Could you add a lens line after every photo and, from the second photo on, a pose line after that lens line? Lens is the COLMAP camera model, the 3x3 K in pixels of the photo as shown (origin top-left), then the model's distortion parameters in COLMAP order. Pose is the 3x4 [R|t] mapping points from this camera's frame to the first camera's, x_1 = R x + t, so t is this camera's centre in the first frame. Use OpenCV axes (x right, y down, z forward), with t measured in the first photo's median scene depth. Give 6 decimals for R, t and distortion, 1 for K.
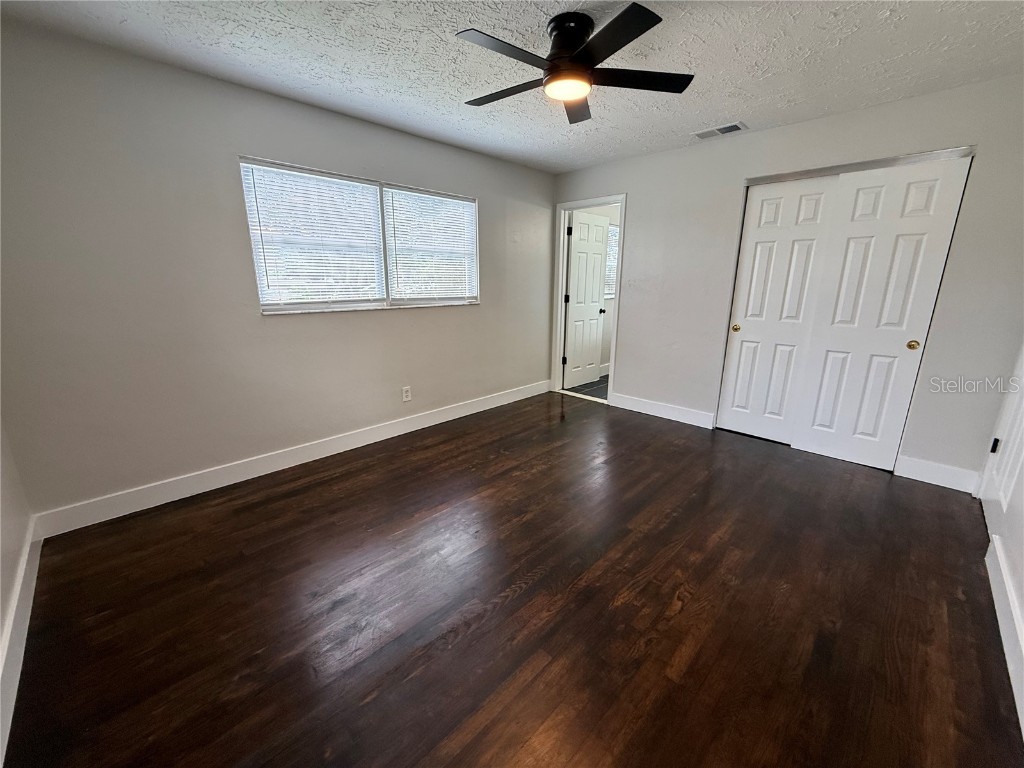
lens RADIAL K [[408.8, 0, 508.4], [0, 408.8, 383.1], [0, 0, 1]] dist [-0.000633, 0.000060]
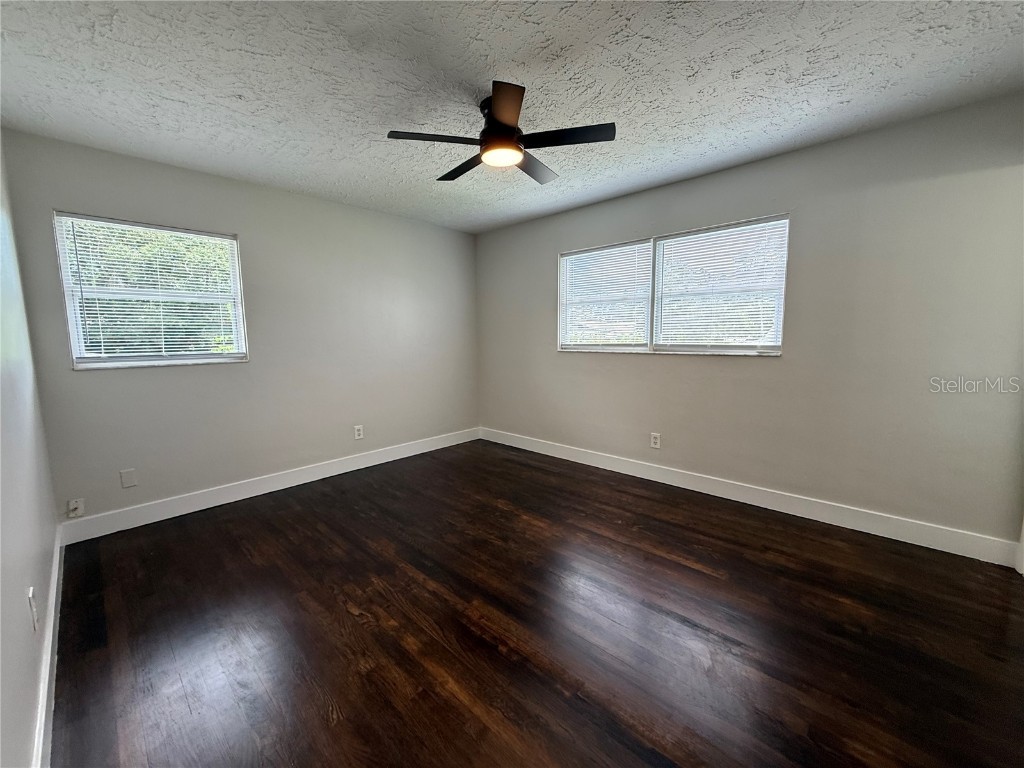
lens RADIAL K [[408.8, 0, 508.4], [0, 408.8, 383.1], [0, 0, 1]] dist [-0.000633, 0.000060]
pose [[0.022984, 0.115205, -0.993076, 0.748877], [-0.234981, 0.966132, 0.106640, -0.137345], [0.971728, 0.230903, 0.049277, 0.624126]]
